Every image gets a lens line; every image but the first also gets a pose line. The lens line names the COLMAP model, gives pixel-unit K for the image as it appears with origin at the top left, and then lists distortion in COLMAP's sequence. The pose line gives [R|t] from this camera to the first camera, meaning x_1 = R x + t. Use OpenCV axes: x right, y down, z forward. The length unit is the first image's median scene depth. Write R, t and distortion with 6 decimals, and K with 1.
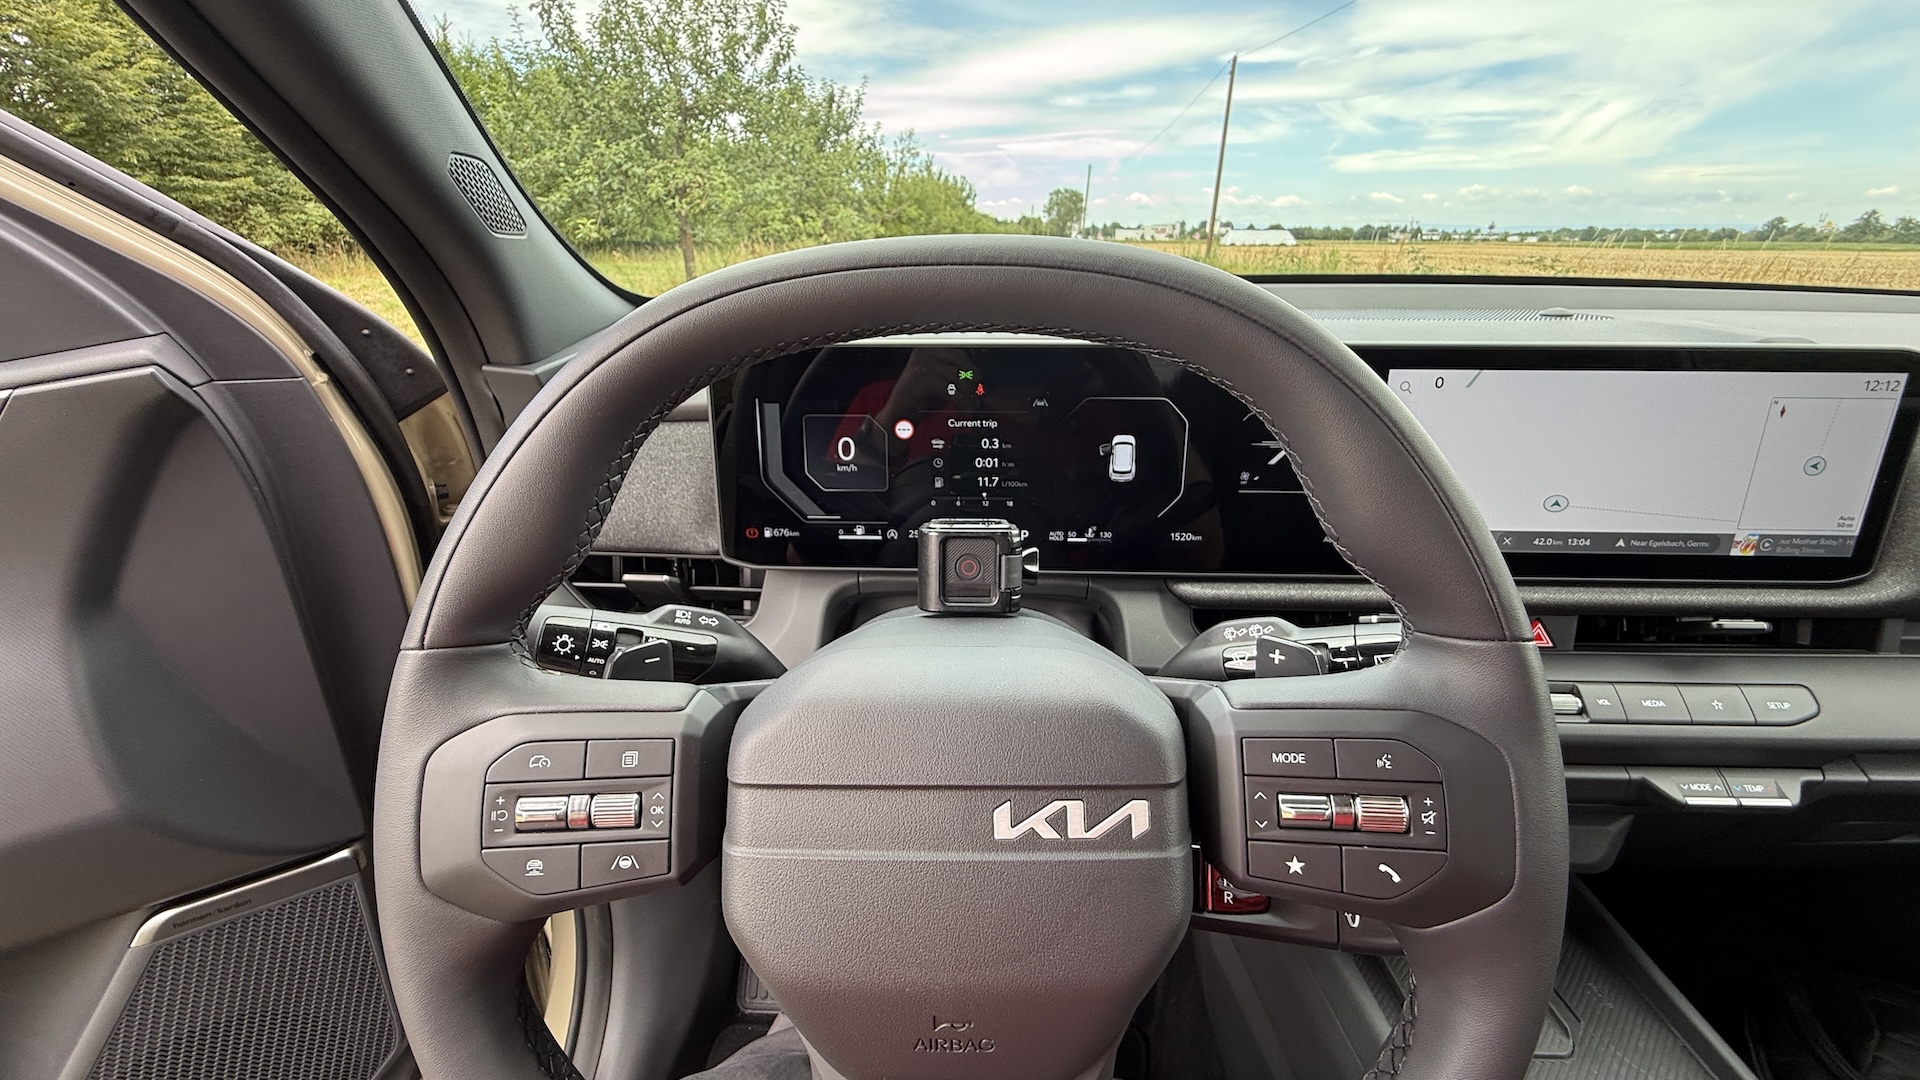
lens RADIAL K [[770.6, 0, 958.5], [0, 770.6, 534.6], [0, 0, 1]] dist [0.000473, 0.000145]
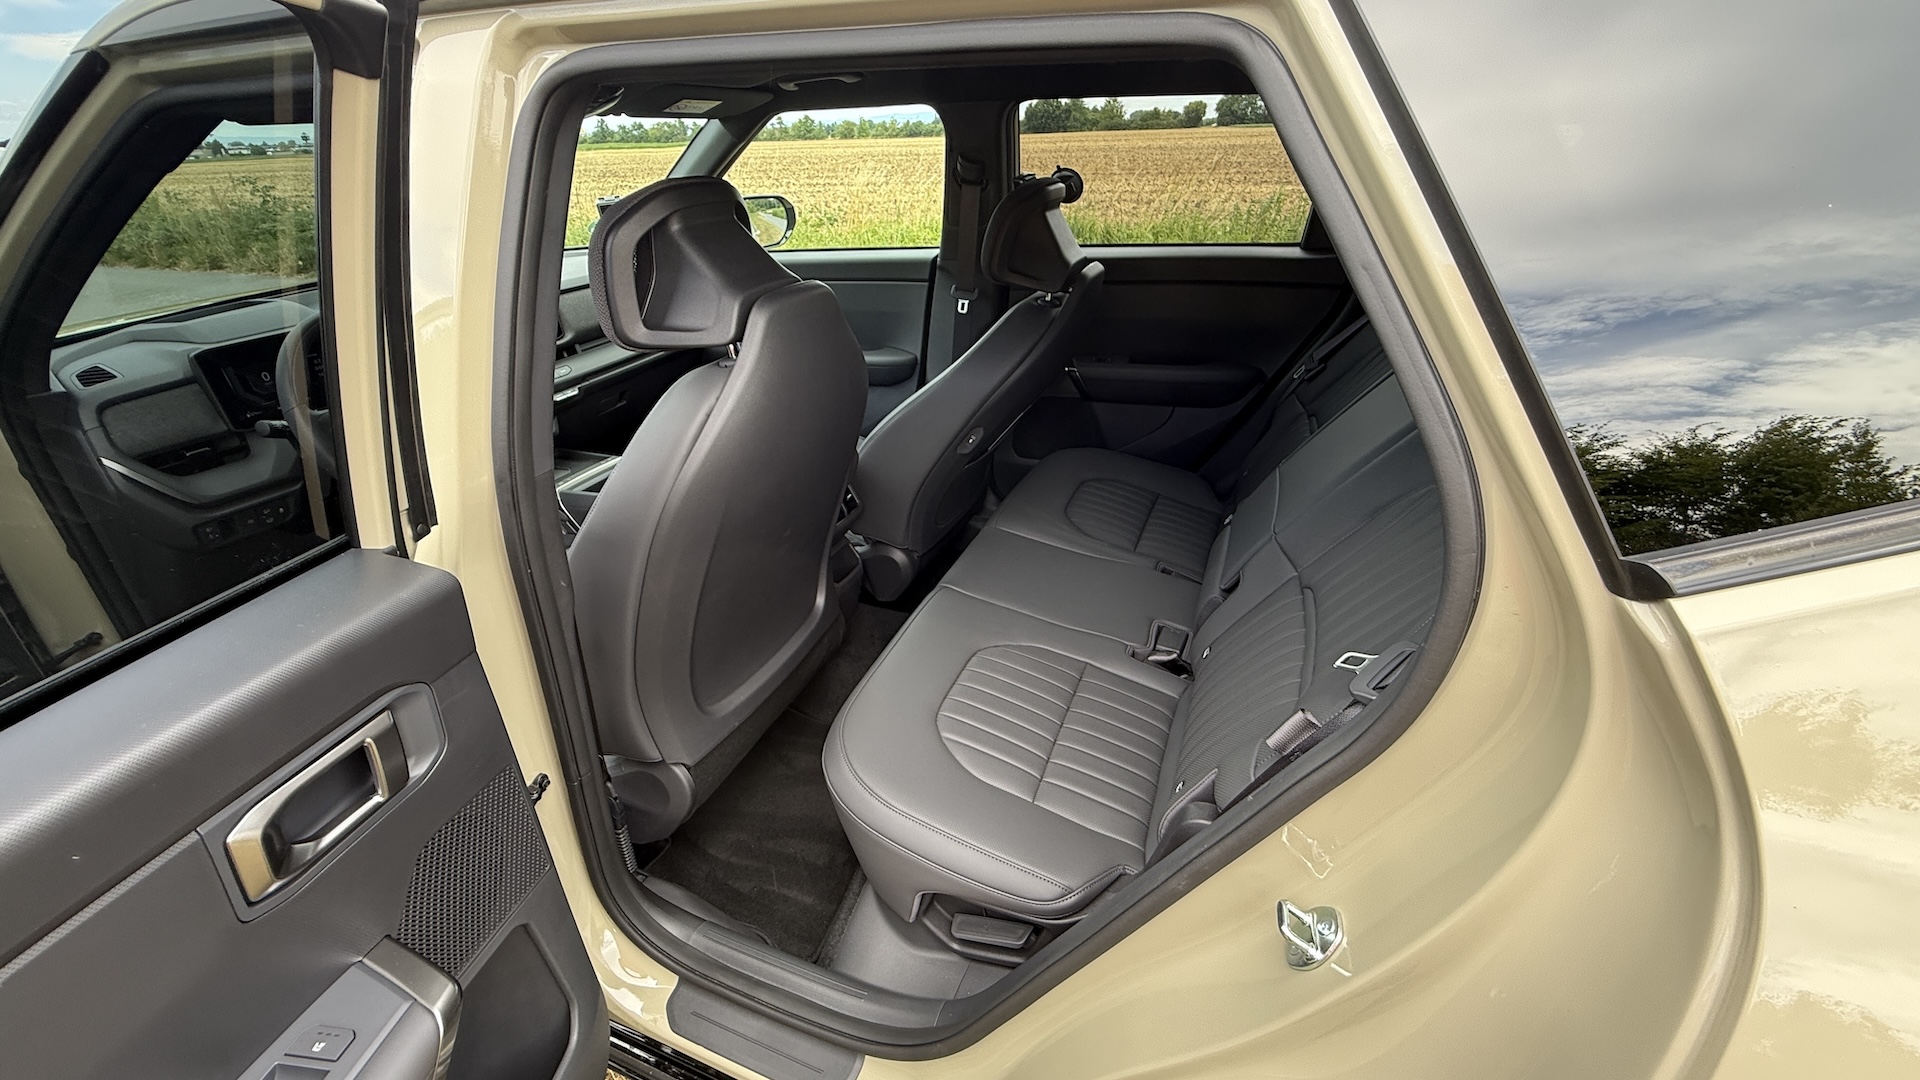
lens RADIAL K [[770.6, 0, 958.5], [0, 770.6, 534.6], [0, 0, 1]] dist [0.000473, 0.000145]
pose [[0.343605, -0.447394, 0.825696, -1.889328], [0.364400, 0.873857, 0.321848, 0.418573], [-0.865533, 0.190295, 0.463292, -2.443204]]
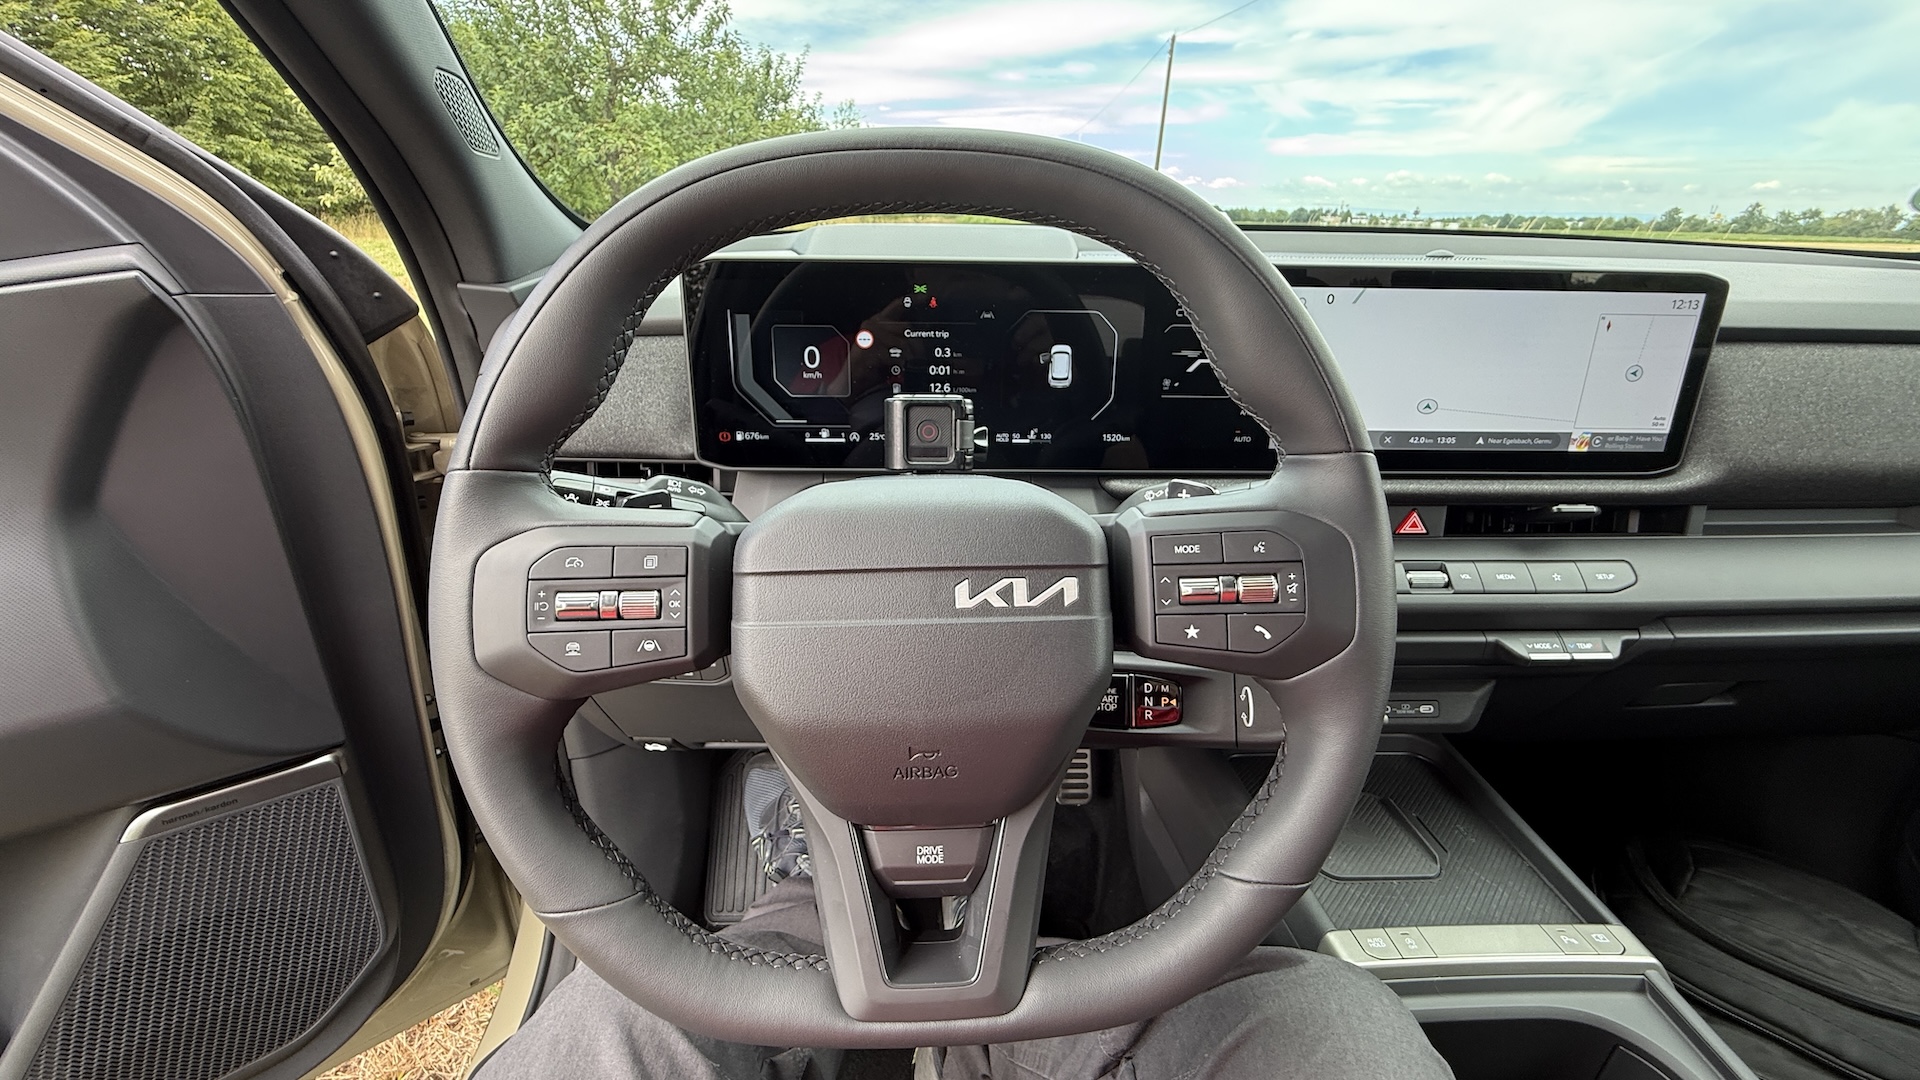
lens RADIAL K [[770.6, 0, 958.5], [0, 770.6, 534.6], [0, 0, 1]] dist [0.000473, 0.000145]
pose [[0.997468, -0.011339, 0.070212, -0.017141], [0.009505, 0.999606, 0.026400, 0.115042], [-0.070483, -0.025666, 0.997183, -0.117046]]
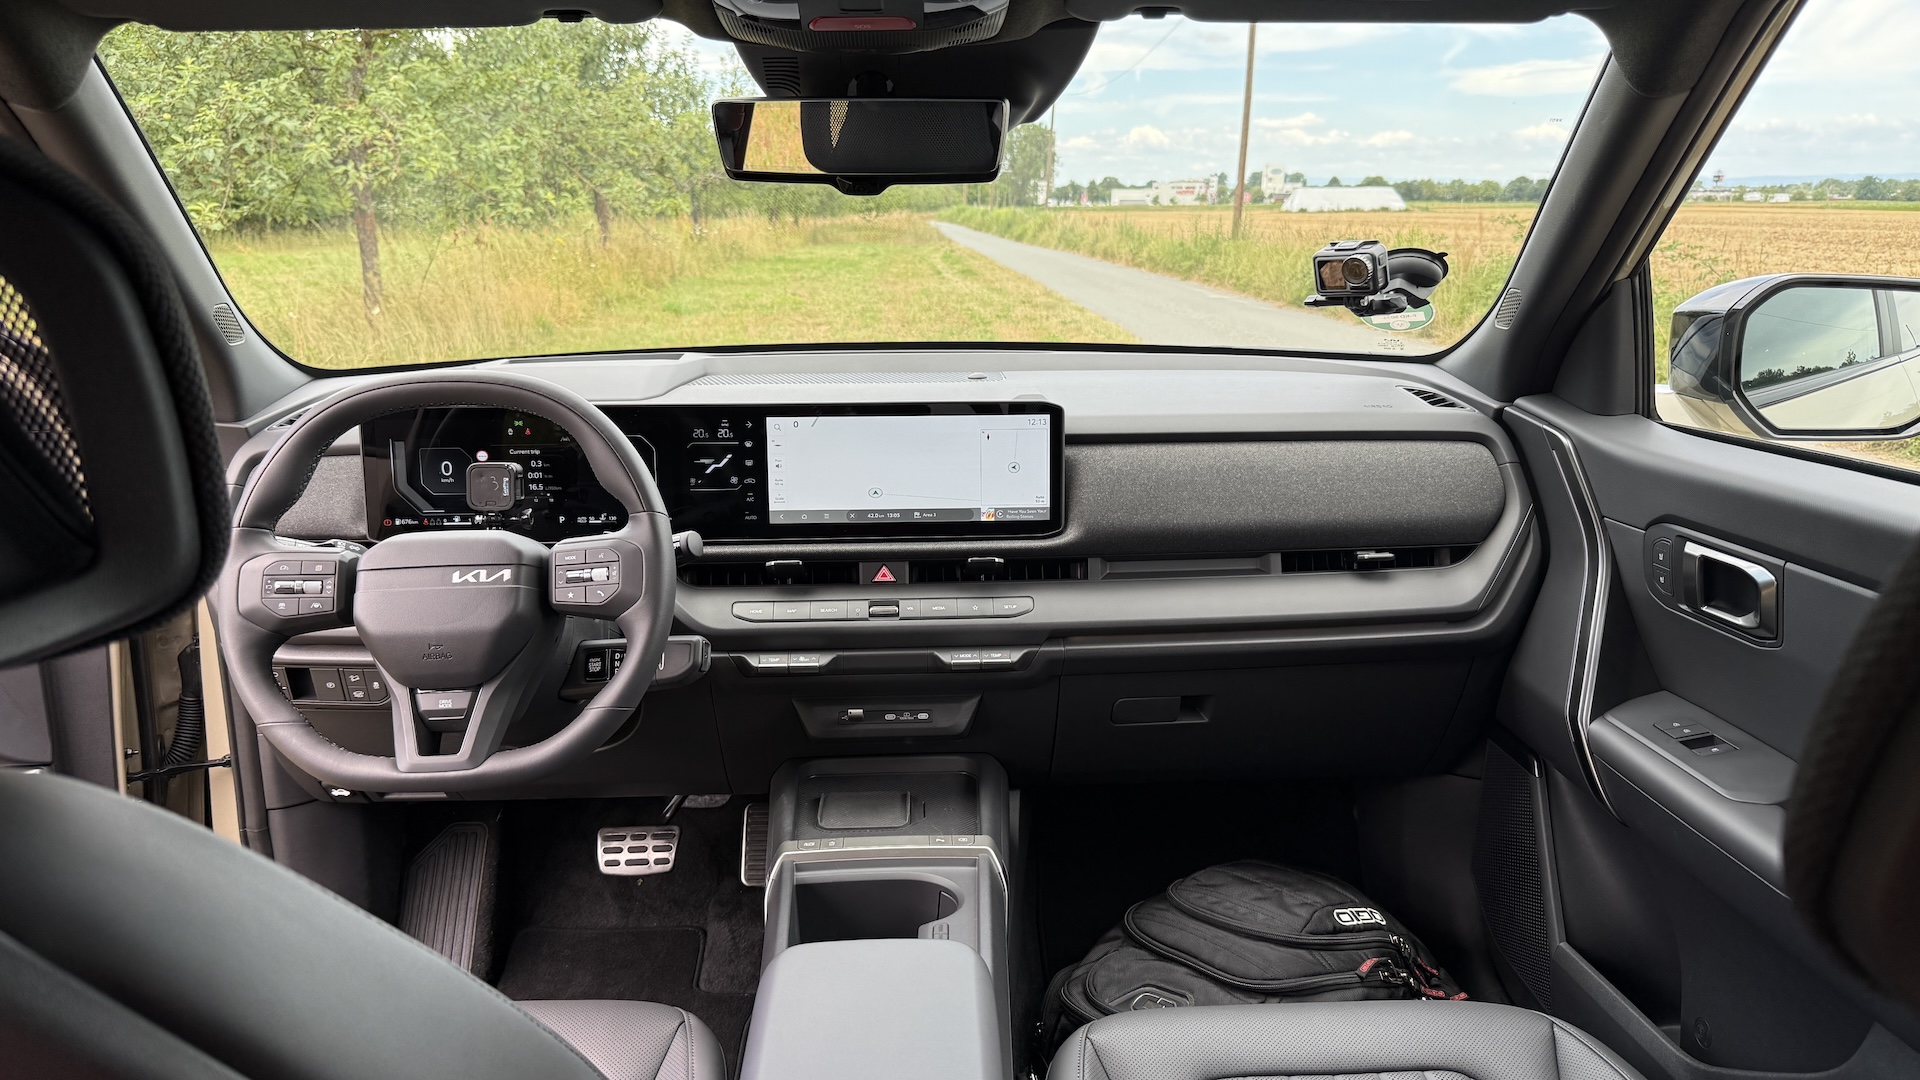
lens RADIAL K [[1340.1, 0, 959.5], [0, 1340.1, 561.2], [0, 0, 1]] dist [0.096236, -0.127814]
pose [[0.996932, -0.024405, 0.074376, 0.729087], [0.032253, 0.993820, -0.106211, 0.430350], [-0.071325, 0.108284, 0.991558, -1.936018]]
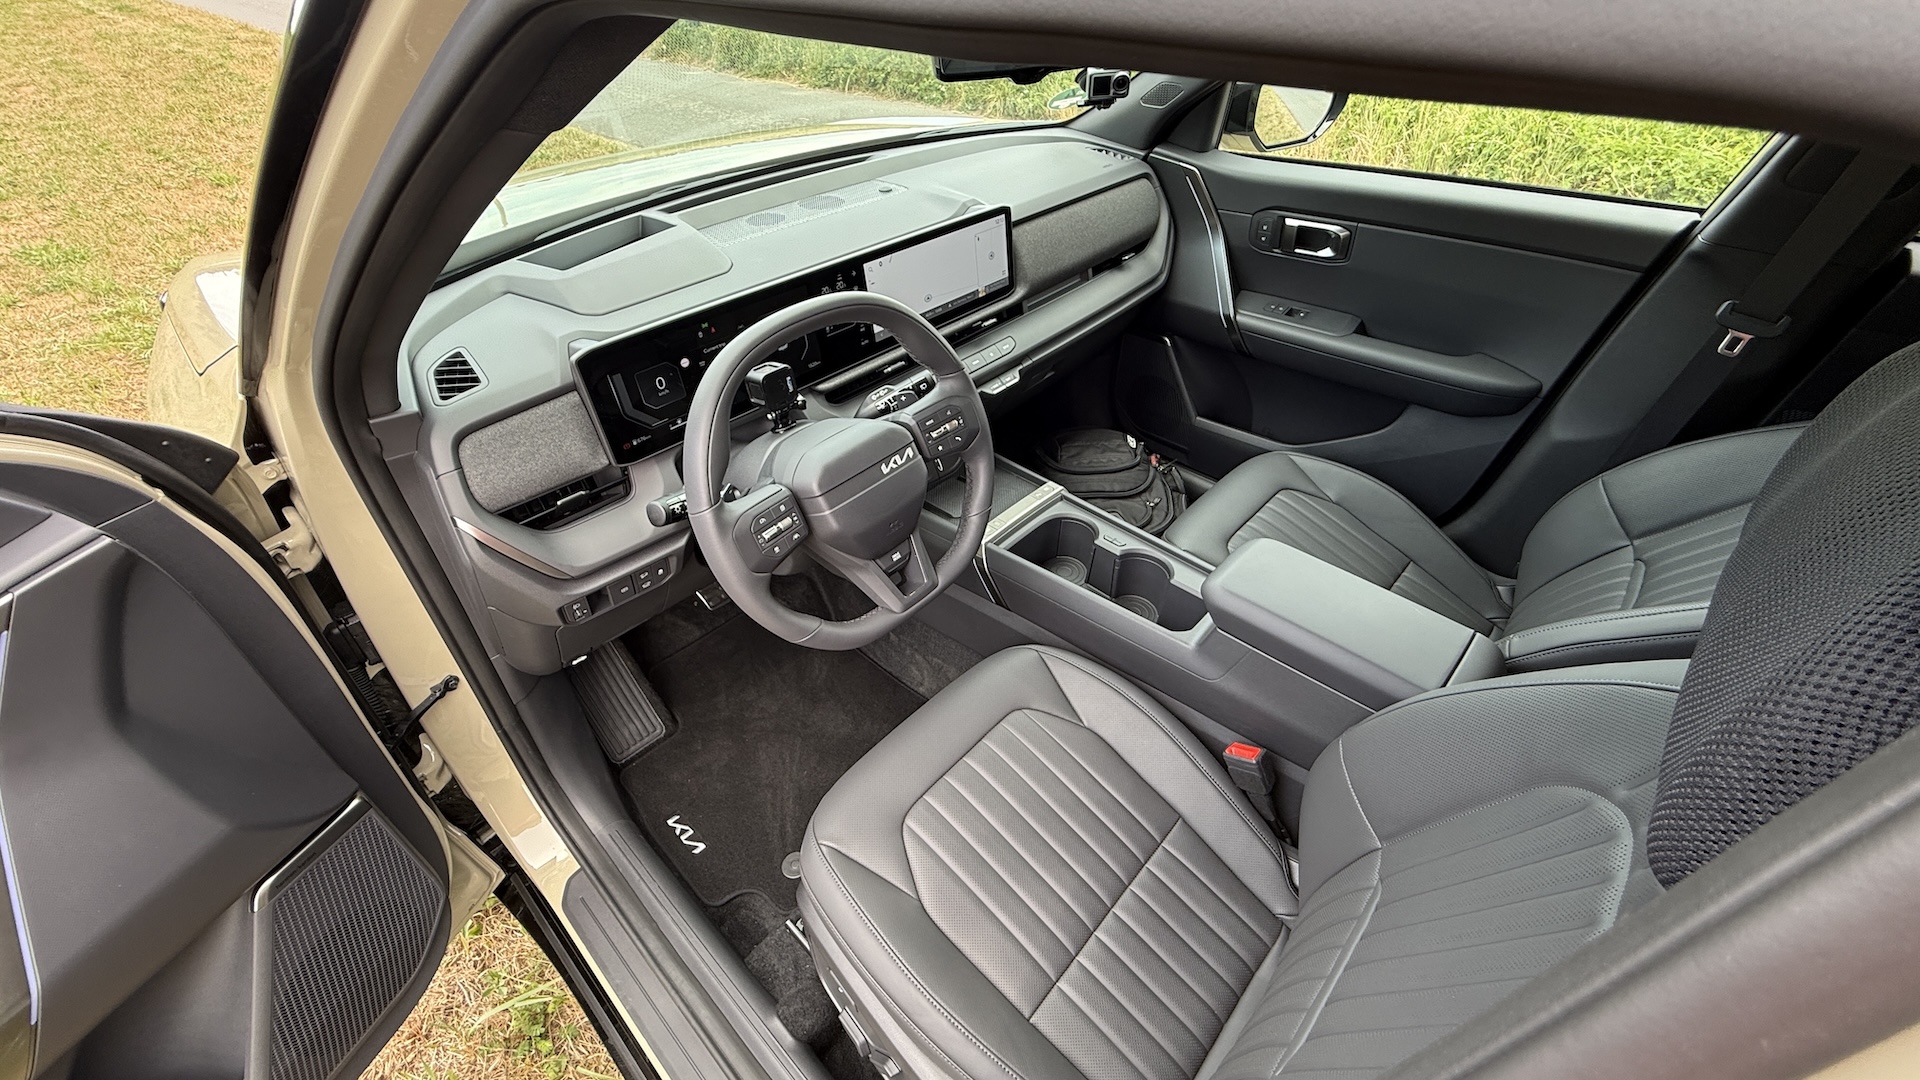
lens RADIAL K [[770.6, 0, 958.5], [0, 770.6, 534.6], [0, 0, 1]] dist [0.000473, 0.000145]
pose [[0.660020, -0.480576, 0.577425, -0.929000], [0.282195, 0.870933, 0.402295, -0.340916], [-0.696232, -0.102576, 0.710450, -0.877697]]
